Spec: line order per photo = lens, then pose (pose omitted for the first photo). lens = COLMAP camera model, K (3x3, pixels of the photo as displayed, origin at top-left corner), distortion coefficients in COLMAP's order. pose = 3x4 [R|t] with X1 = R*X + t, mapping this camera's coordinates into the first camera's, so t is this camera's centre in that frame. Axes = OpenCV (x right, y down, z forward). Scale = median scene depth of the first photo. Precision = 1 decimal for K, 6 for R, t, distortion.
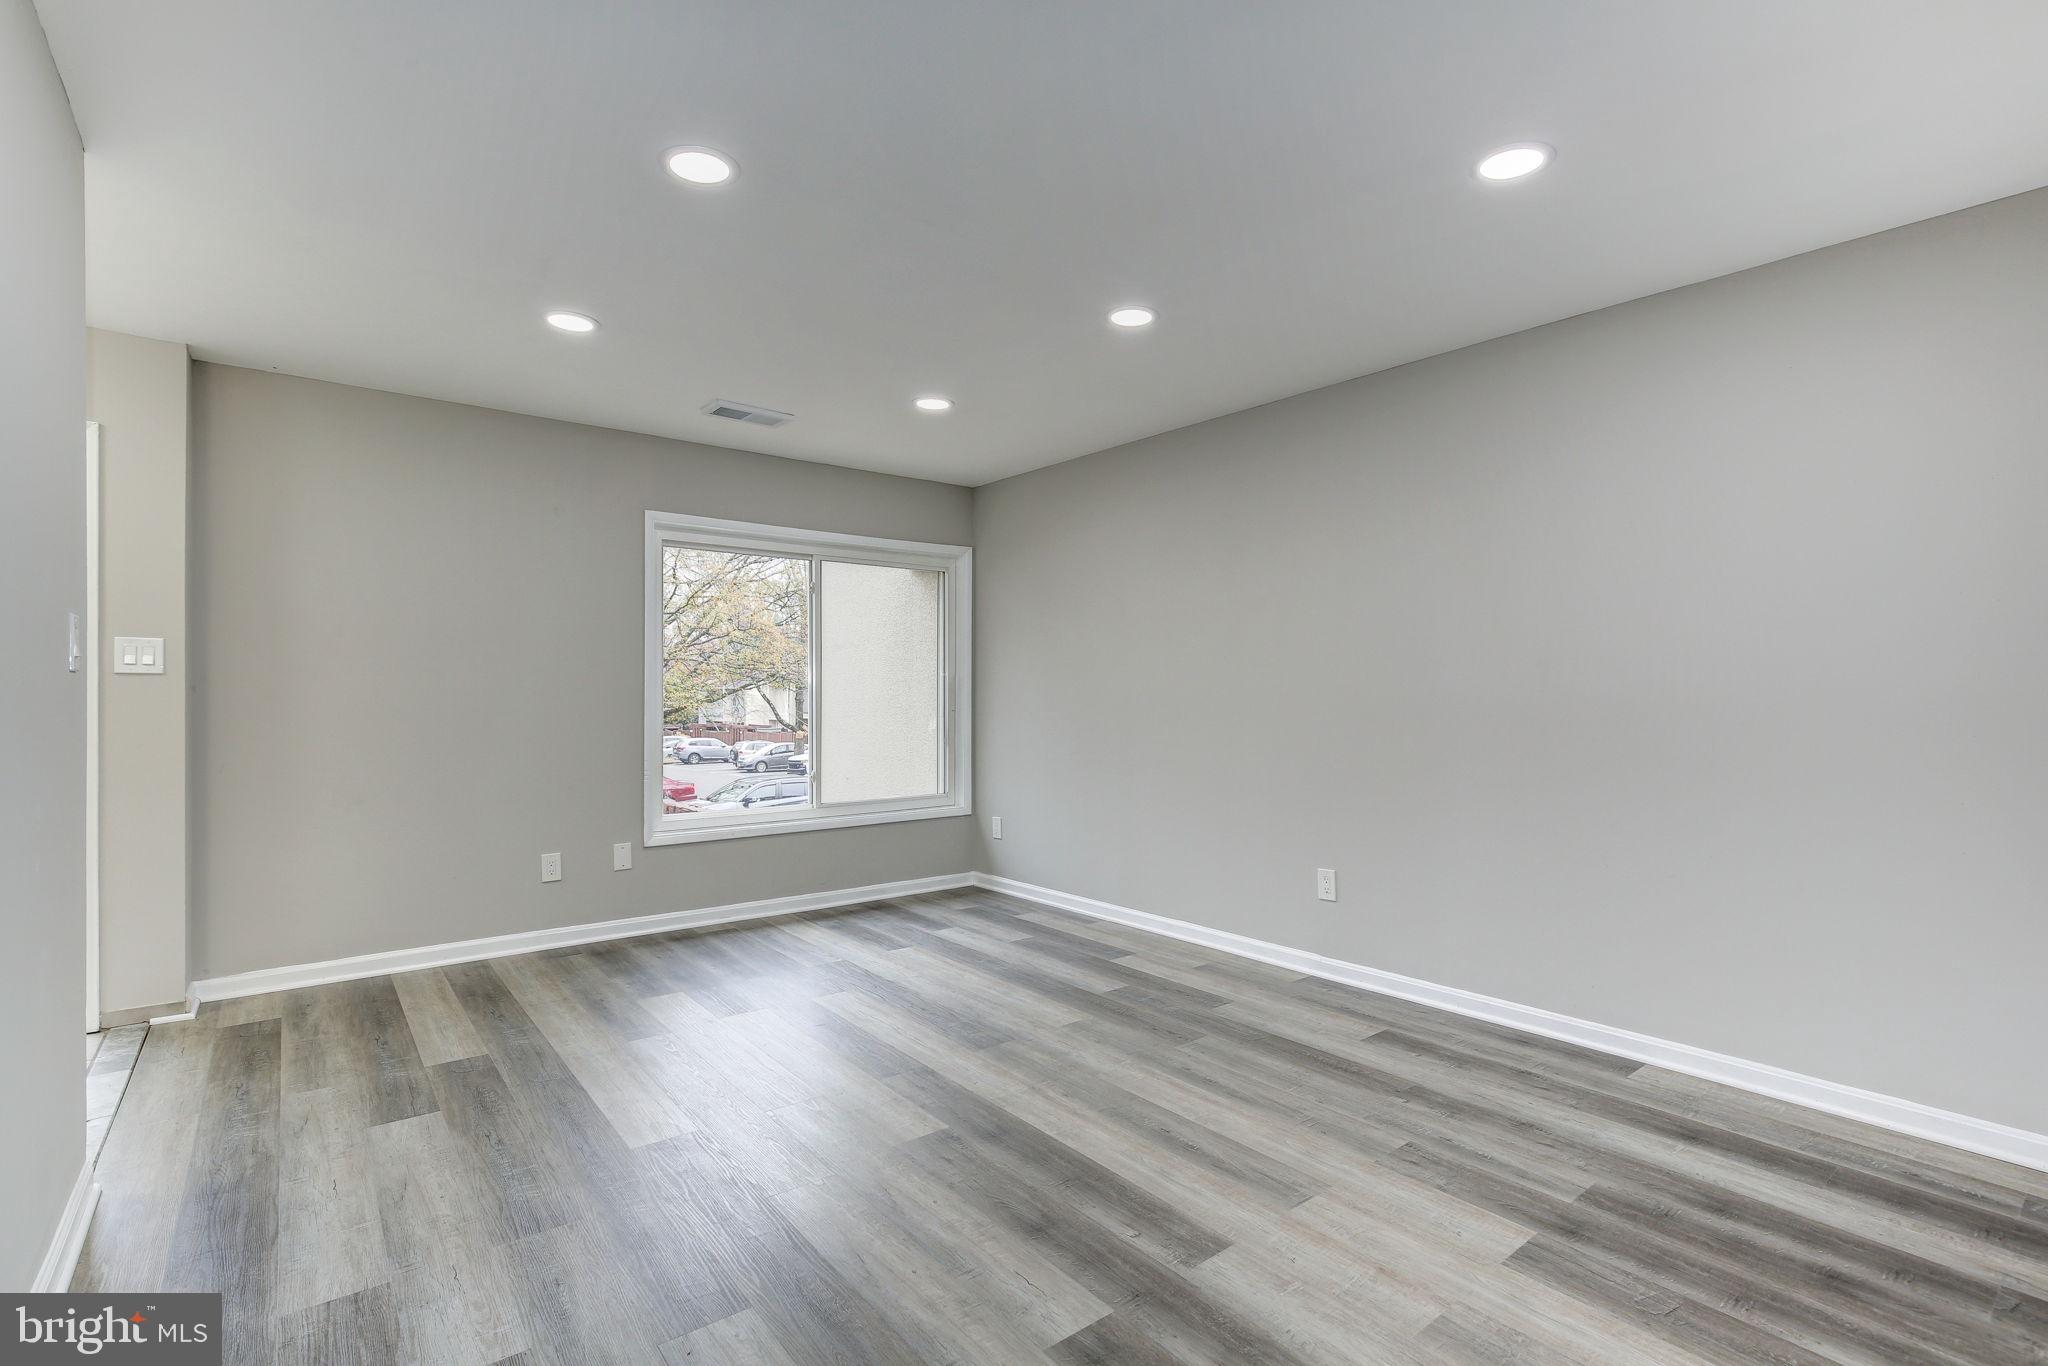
lens RADIAL K [[933.2, 0, 1037.6], [0, 933.2, 690.6], [0, 0, 1]] dist [-0.014110, 0.004216]
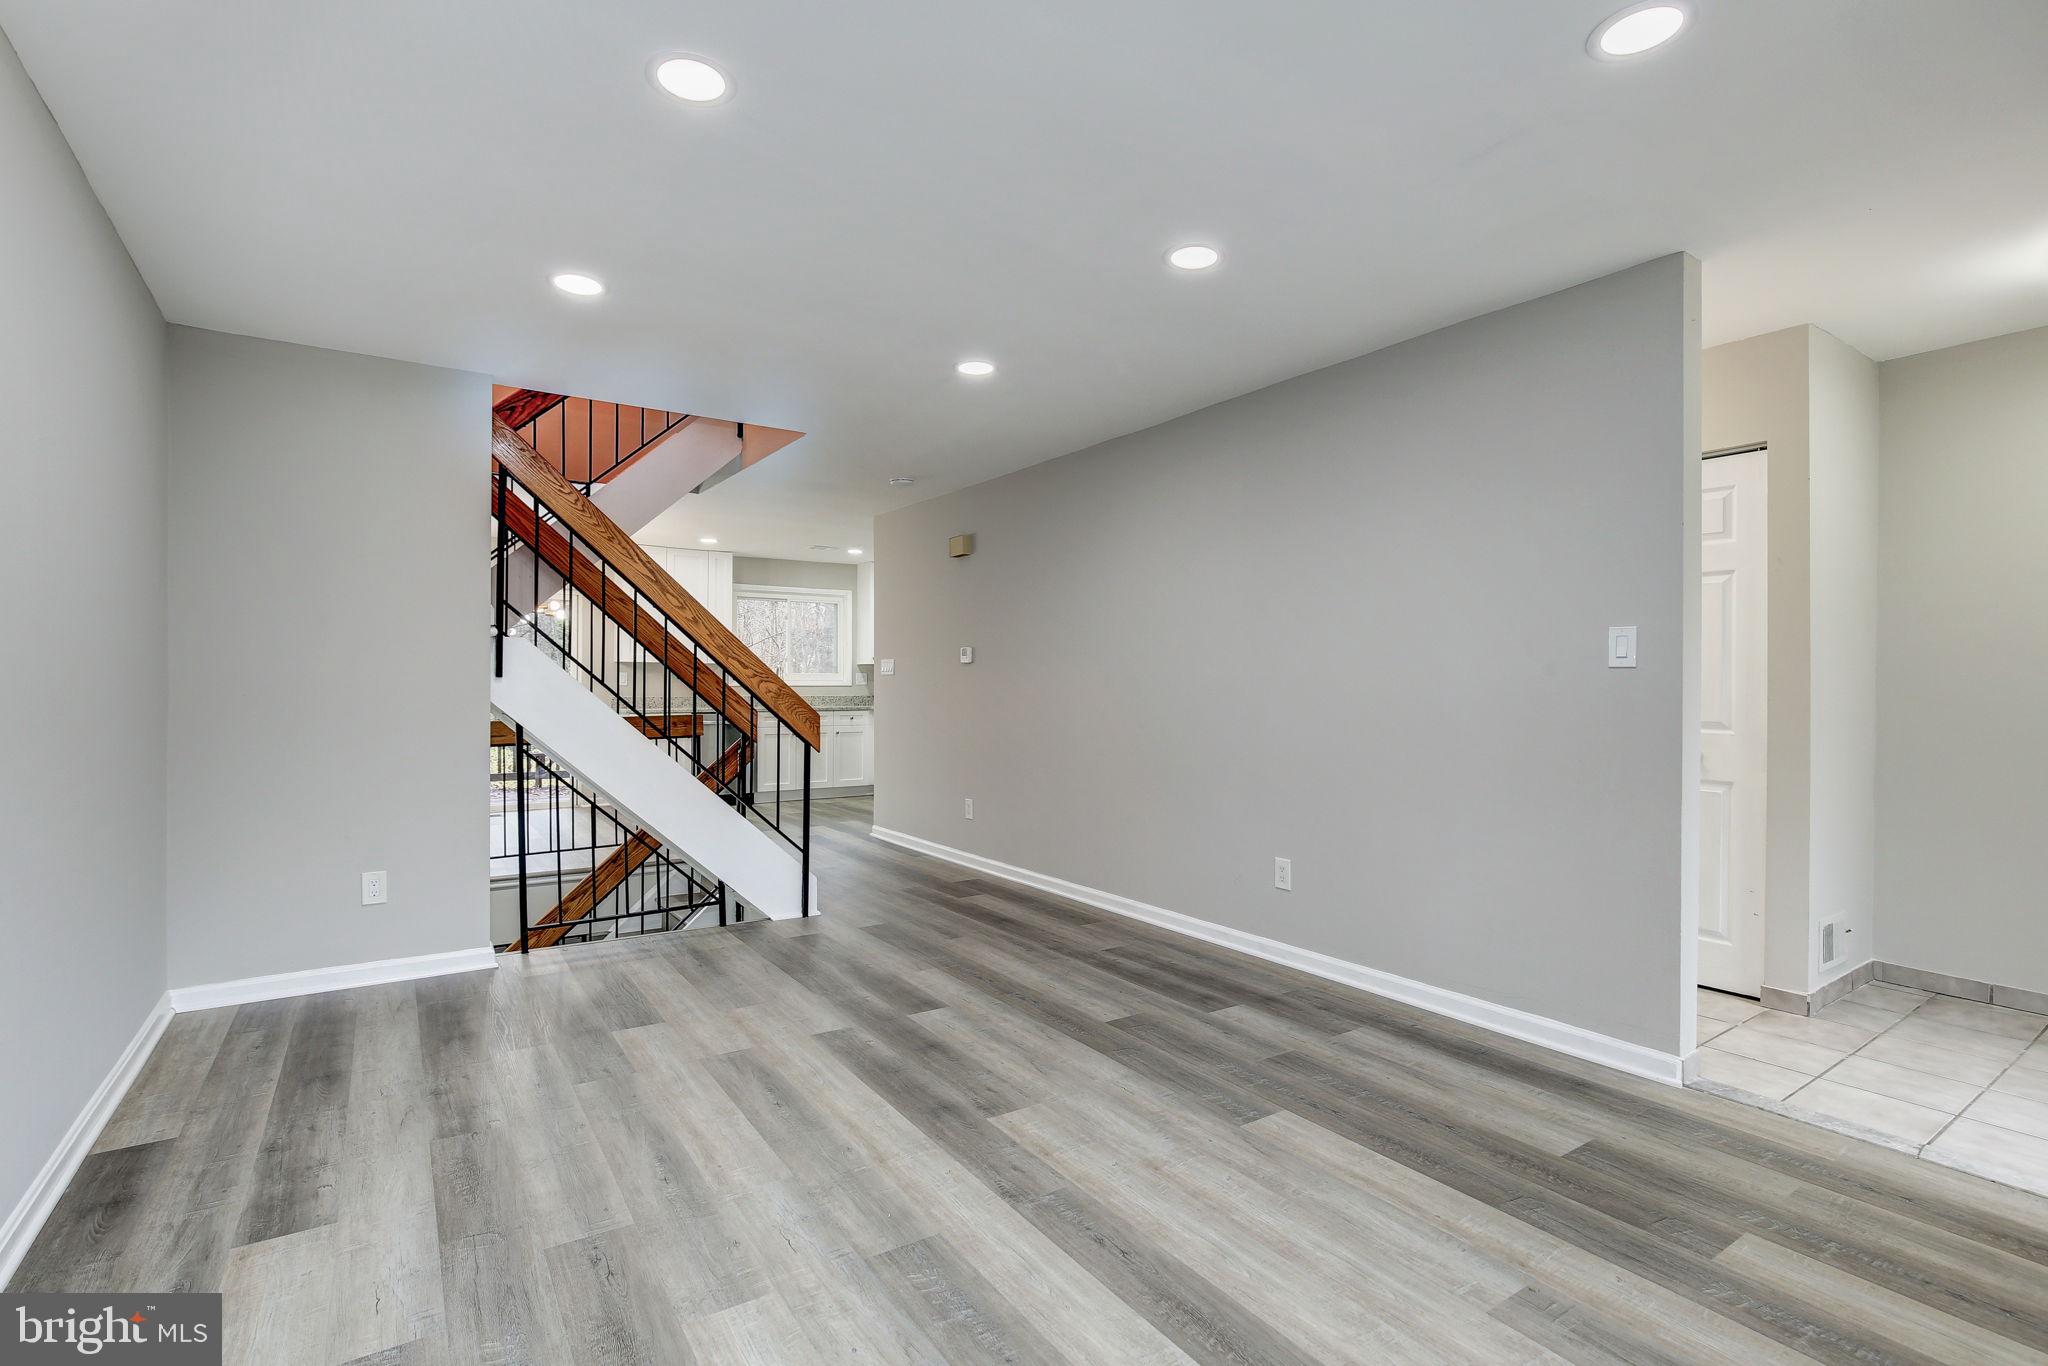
lens RADIAL K [[967.4, 0, 1019.1], [0, 967.4, 680.1], [0, 0, 1]] dist [-0.013040, 0.001045]
pose [[-0.995046, -0.003263, 0.099361, -0.217290], [-0.003870, 0.999975, -0.005911, 0.008680], [-0.099340, -0.006266, -0.995034, 1.914217]]
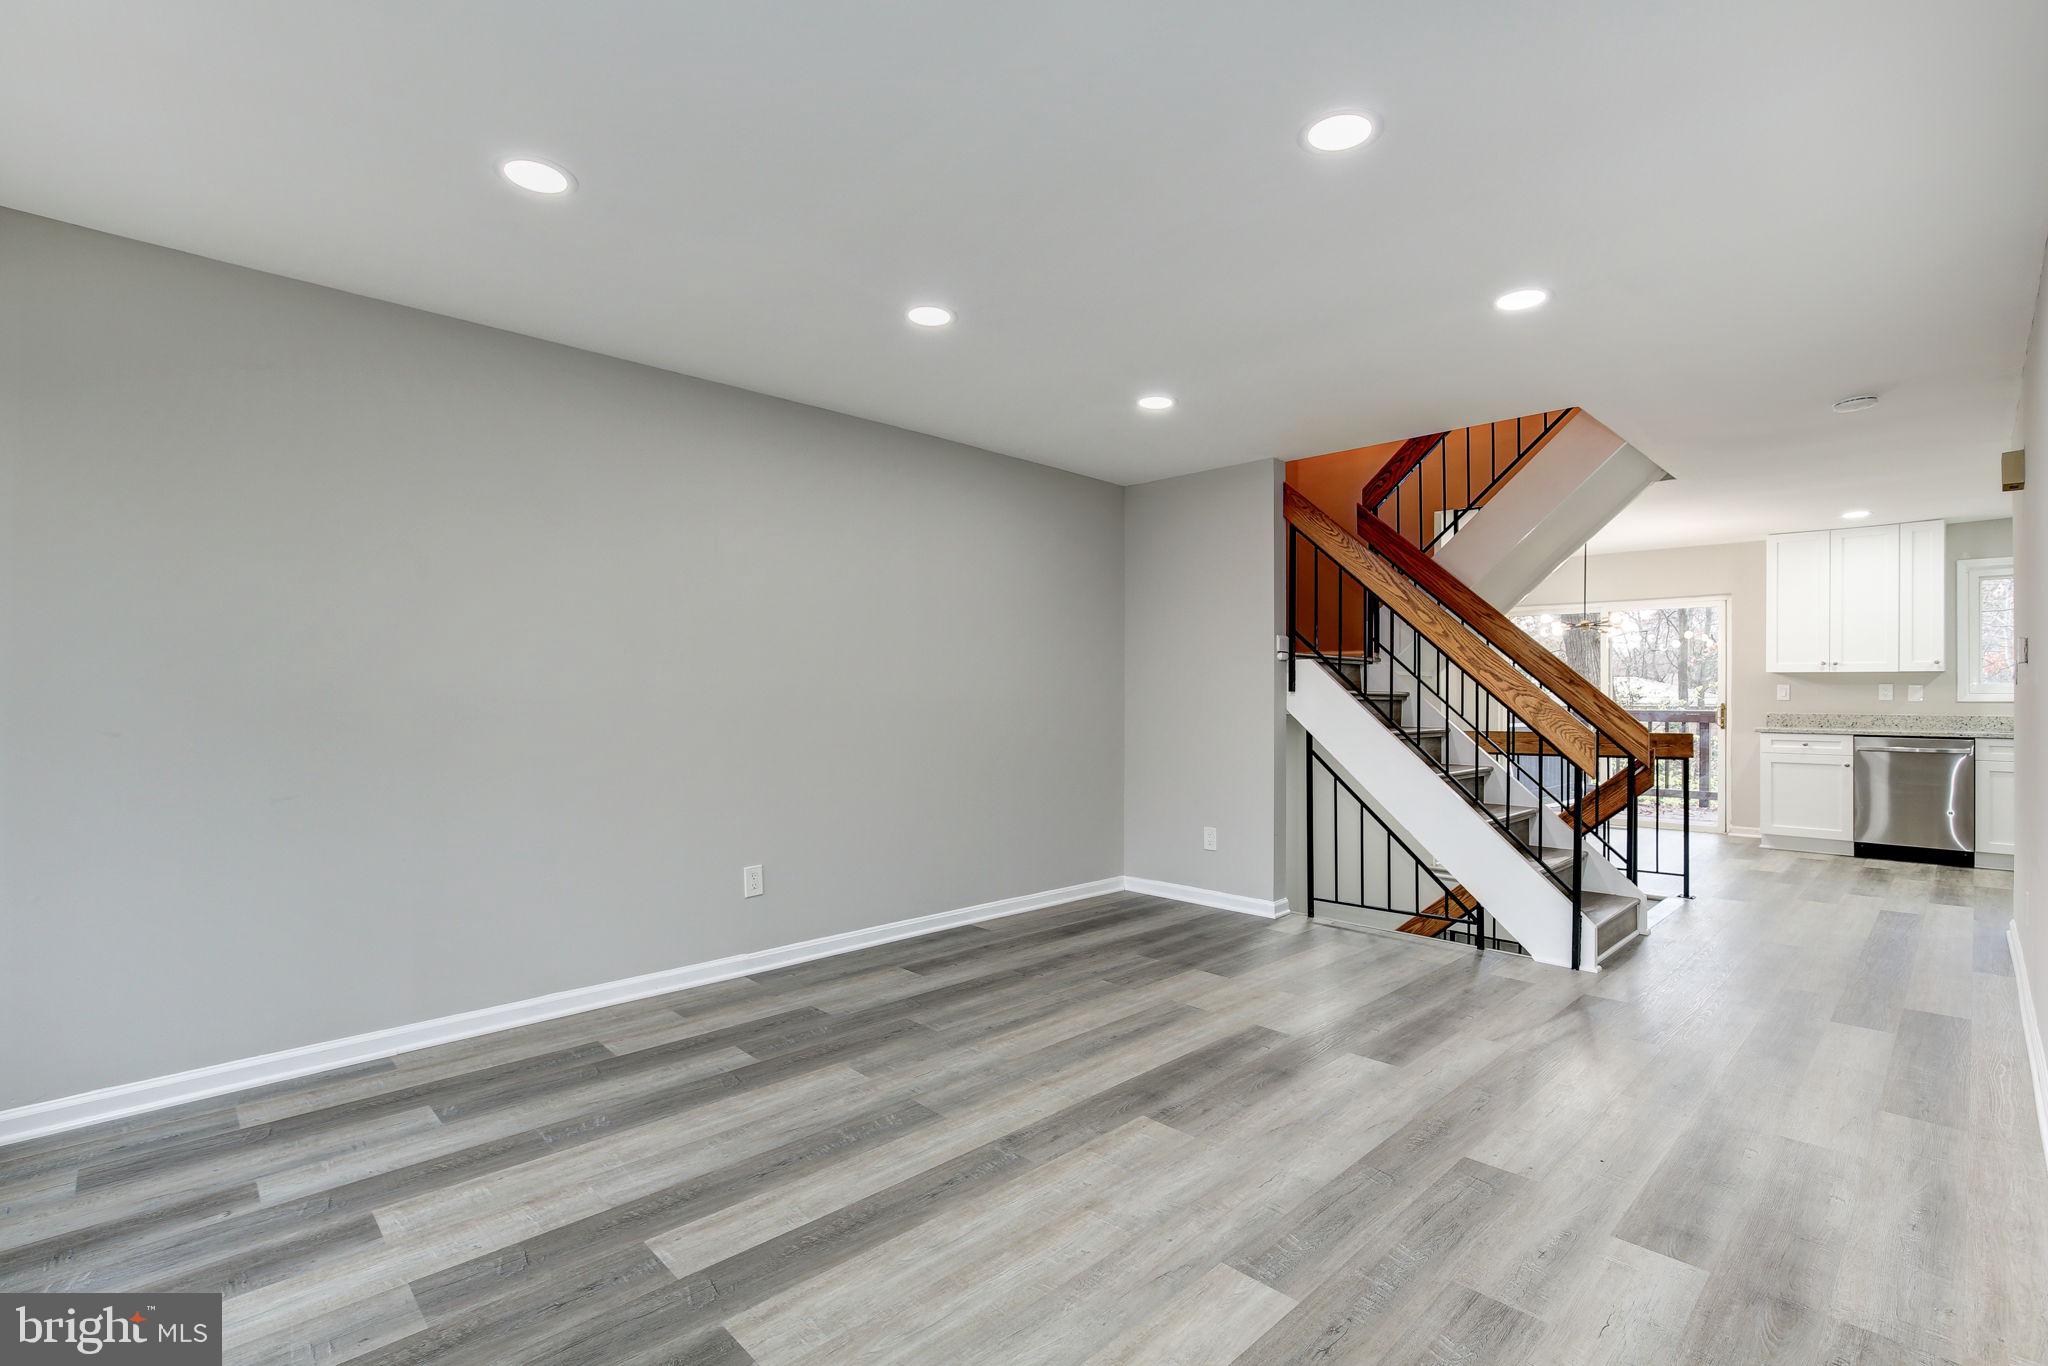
lens RADIAL K [[922.5, 0, 1024.0], [0, 922.5, 683.0], [0, 0, 1]] dist [-0.015200, 0.006846]
pose [[-0.079452, 0.010819, 0.996780, -1.042302], [-0.005631, 0.999920, -0.011302, 0.004659], [-0.996823, -0.006511, -0.079385, 1.151318]]
